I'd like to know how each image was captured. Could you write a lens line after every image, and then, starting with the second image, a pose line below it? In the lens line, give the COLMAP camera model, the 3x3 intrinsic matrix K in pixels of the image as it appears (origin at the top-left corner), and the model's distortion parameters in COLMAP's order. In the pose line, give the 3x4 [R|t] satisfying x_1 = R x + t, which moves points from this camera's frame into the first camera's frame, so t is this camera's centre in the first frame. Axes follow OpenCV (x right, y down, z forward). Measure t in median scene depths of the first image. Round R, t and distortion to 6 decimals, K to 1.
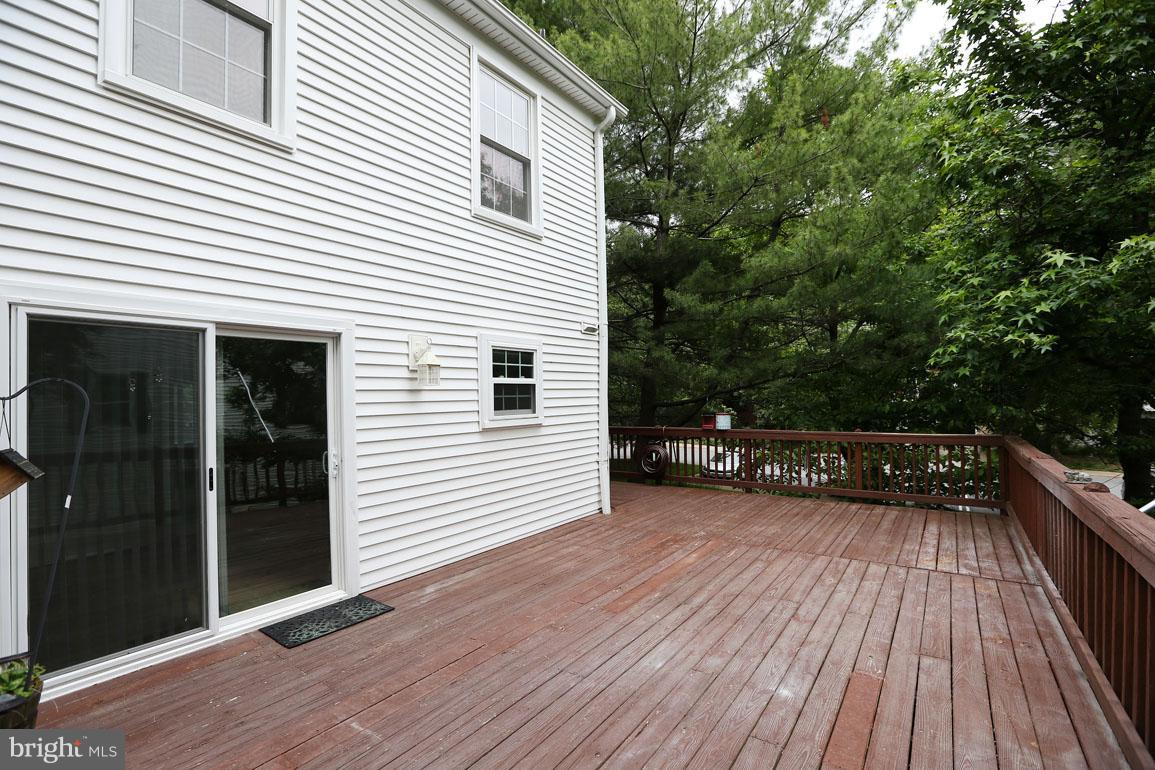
lens RADIAL K [[523.2, 0, 576.4], [0, 523.2, 389.9], [0, 0, 1]] dist [-0.060477, 0.025714]
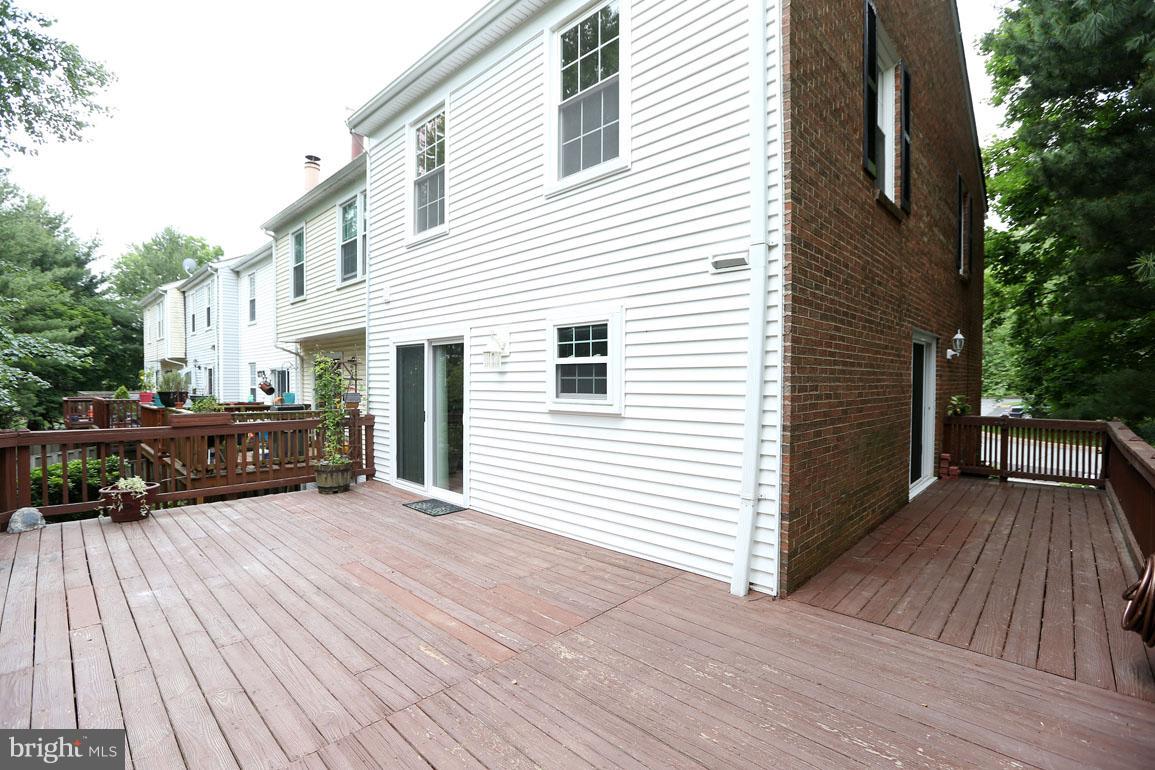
lens RADIAL K [[523.2, 0, 576.4], [0, 523.2, 389.9], [0, 0, 1]] dist [-0.060477, 0.025714]
pose [[-0.137121, 0.039312, -0.989774, 0.863519], [0.015131, 0.999179, 0.037590, -0.001173], [0.990439, -0.009822, -0.137603, 1.279808]]
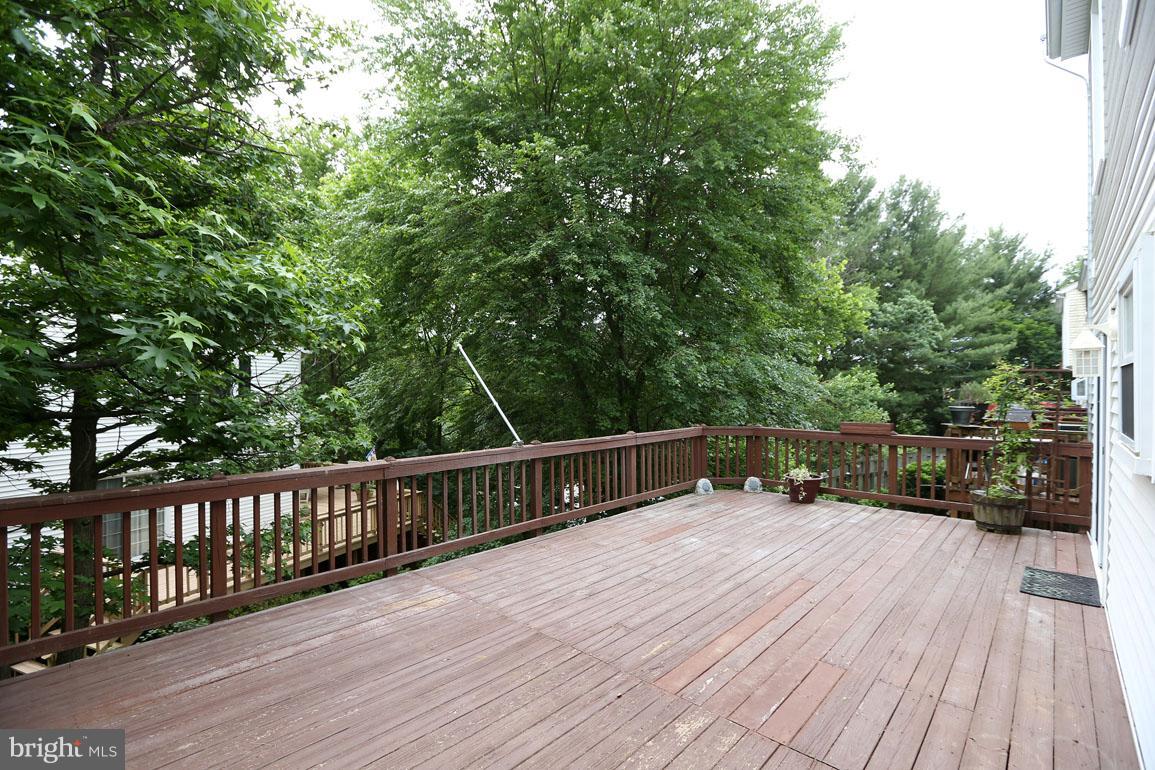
lens RADIAL K [[523.2, 0, 576.4], [0, 523.2, 389.9], [0, 0, 1]] dist [-0.060477, 0.025714]
pose [[-0.990897, 0.020262, 0.133090, 0.317208], [0.018520, 0.999726, -0.014318, 0.007160], [-0.133344, -0.011723, -0.991001, 1.687611]]
